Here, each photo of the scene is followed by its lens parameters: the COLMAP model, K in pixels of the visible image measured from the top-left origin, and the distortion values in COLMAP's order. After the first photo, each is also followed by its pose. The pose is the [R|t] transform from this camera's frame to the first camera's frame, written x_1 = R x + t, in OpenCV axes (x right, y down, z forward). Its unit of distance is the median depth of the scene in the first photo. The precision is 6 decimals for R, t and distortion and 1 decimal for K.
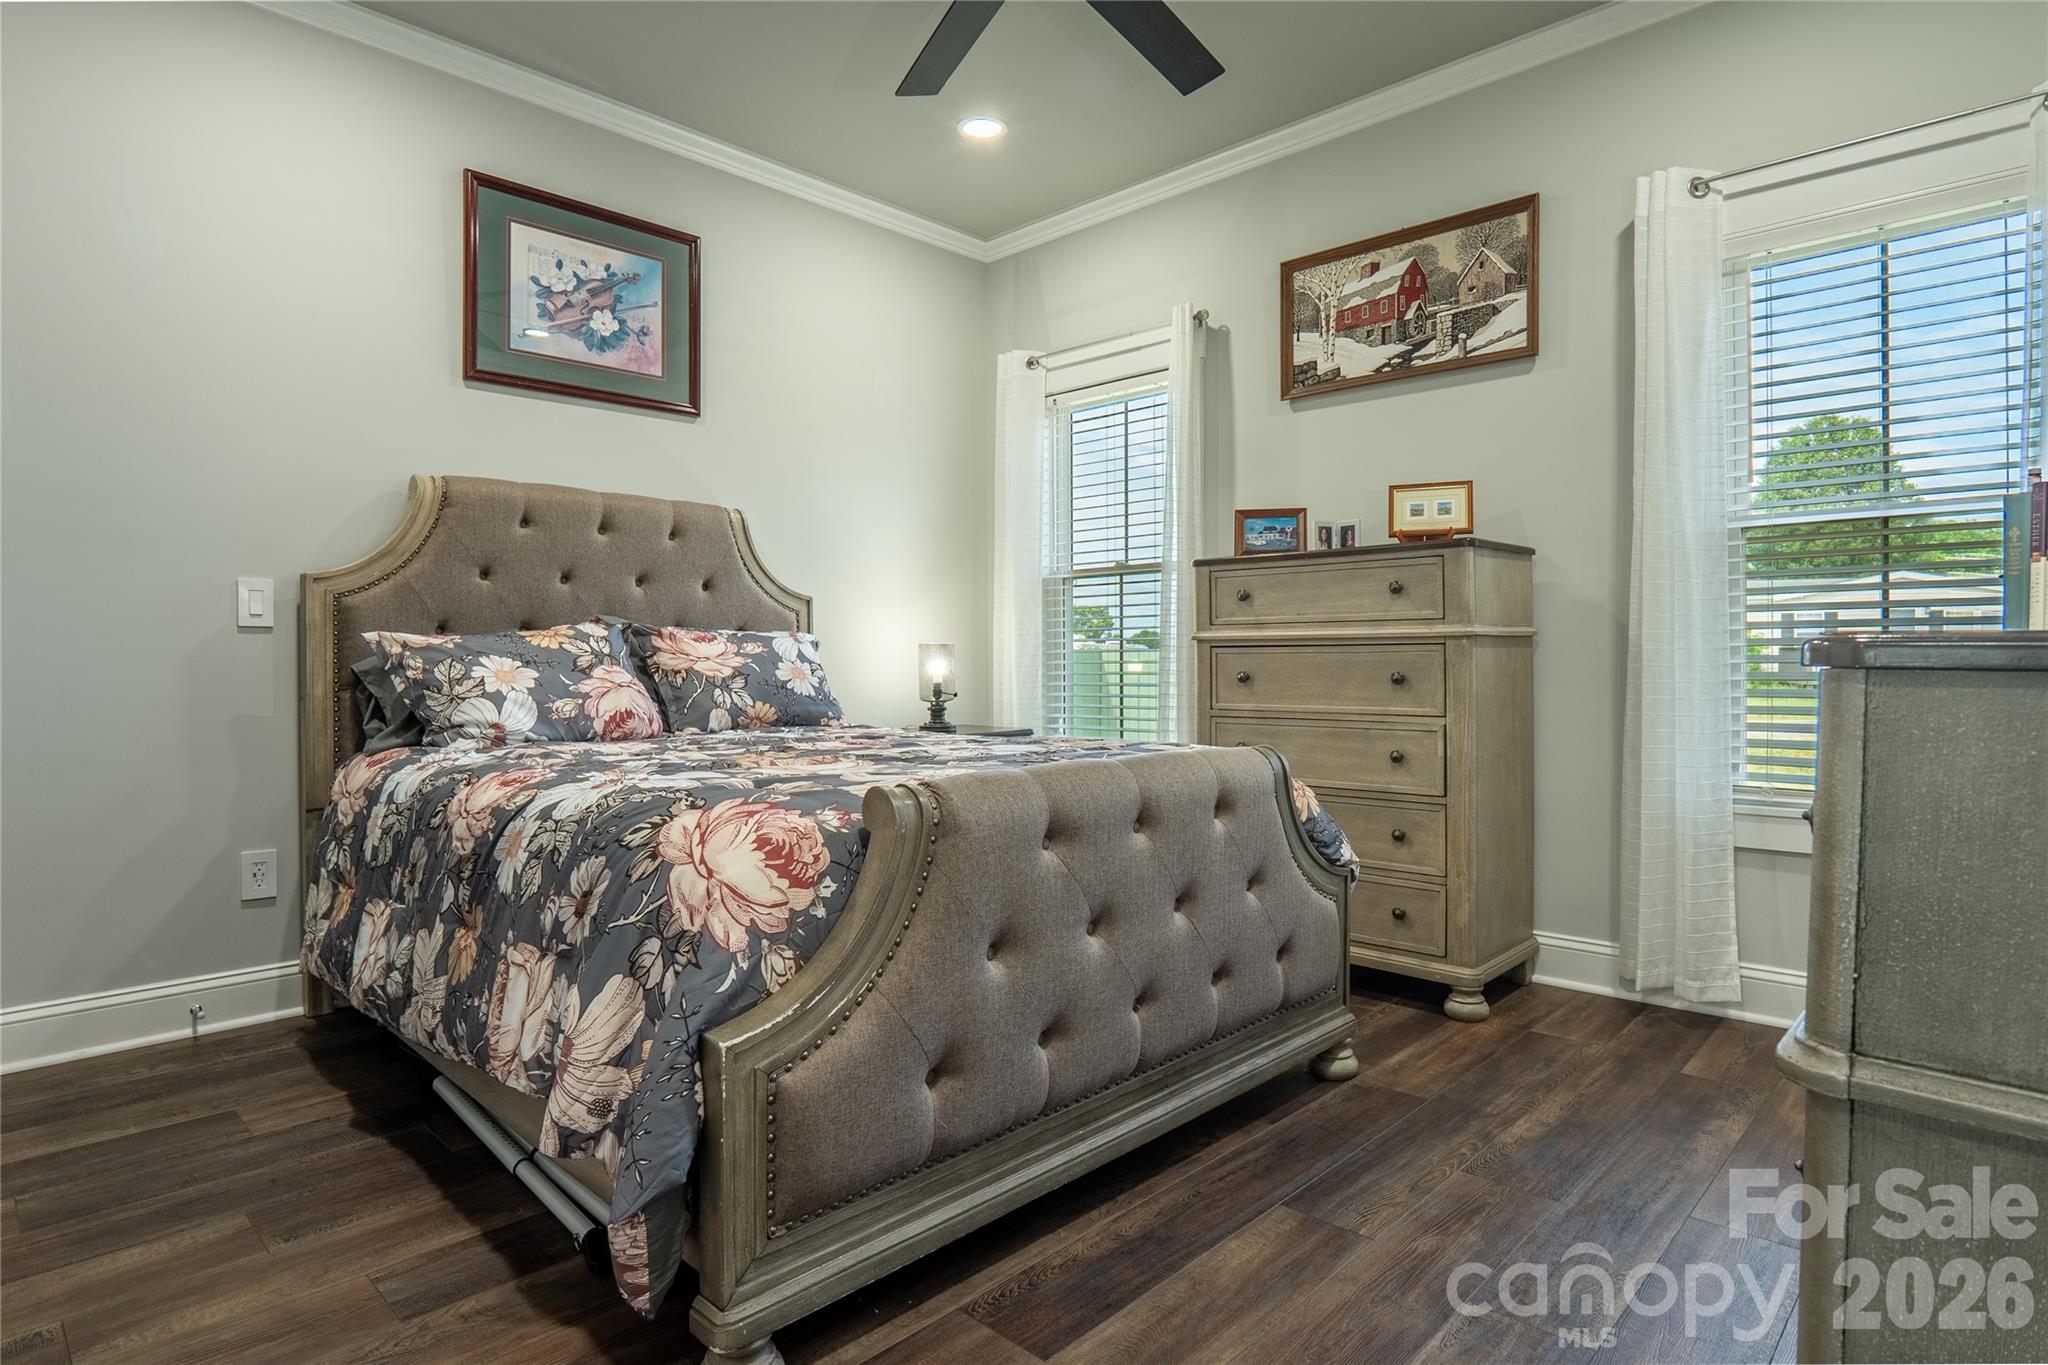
lens RADIAL K [[1088.5, 0, 1023.9], [0, 1088.5, 674.7], [0, 0, 1]] dist [-0.033232, 0.008549]
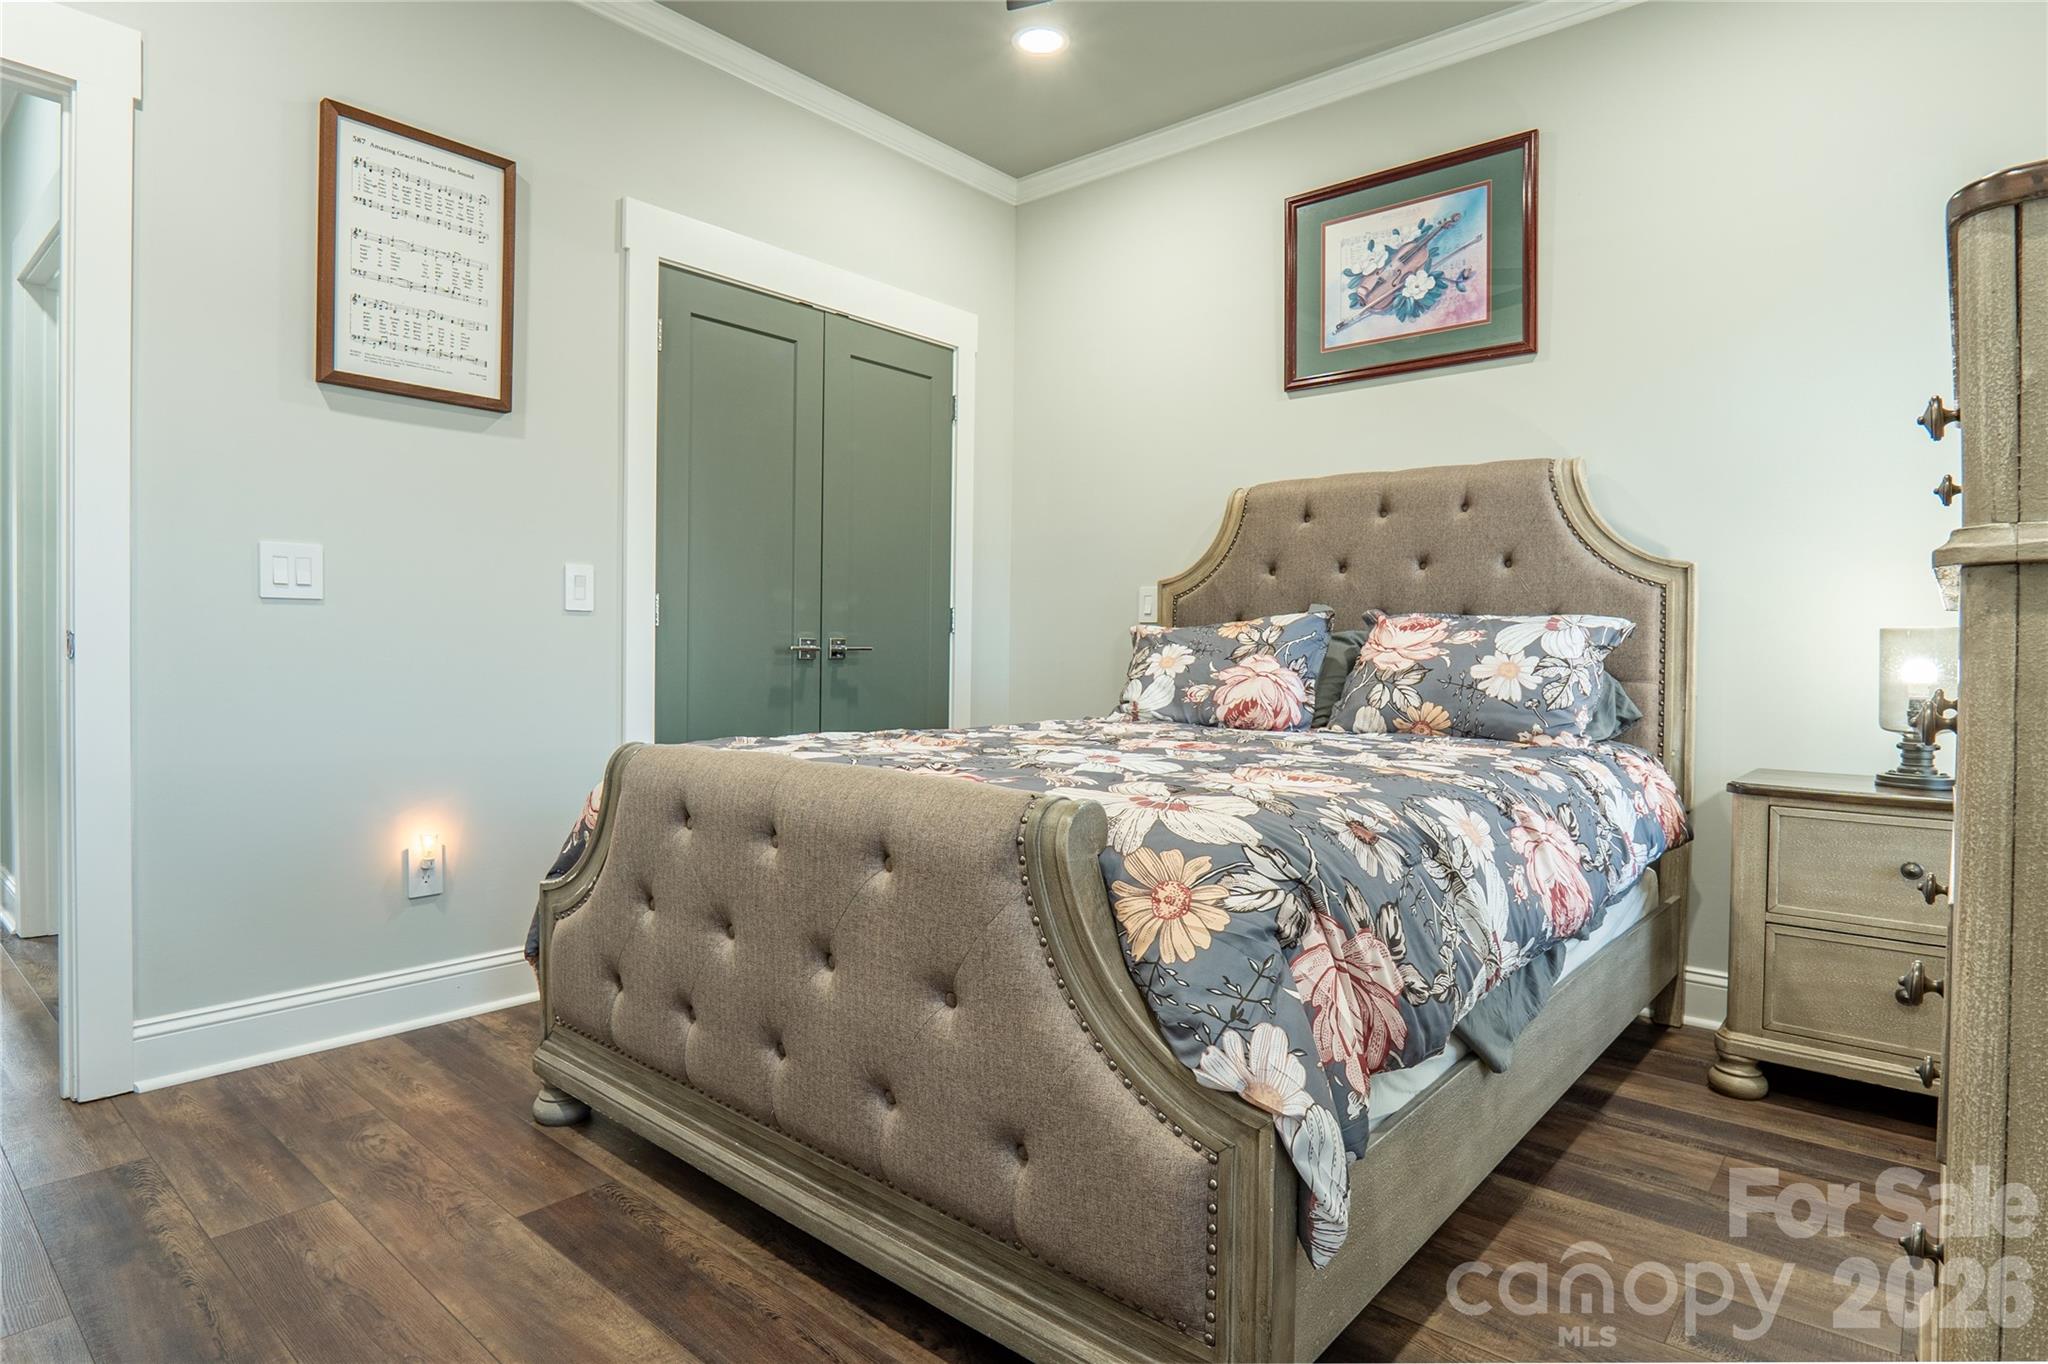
lens RADIAL K [[1088.5, 0, 1023.9], [0, 1088.5, 674.2], [0, 0, 1]] dist [-0.033232, 0.008549]
pose [[0.065548, 0.027814, -0.997462, 0.543352], [-0.025509, 0.999331, 0.026190, -0.010109], [0.997523, 0.023728, 0.066214, 0.640809]]
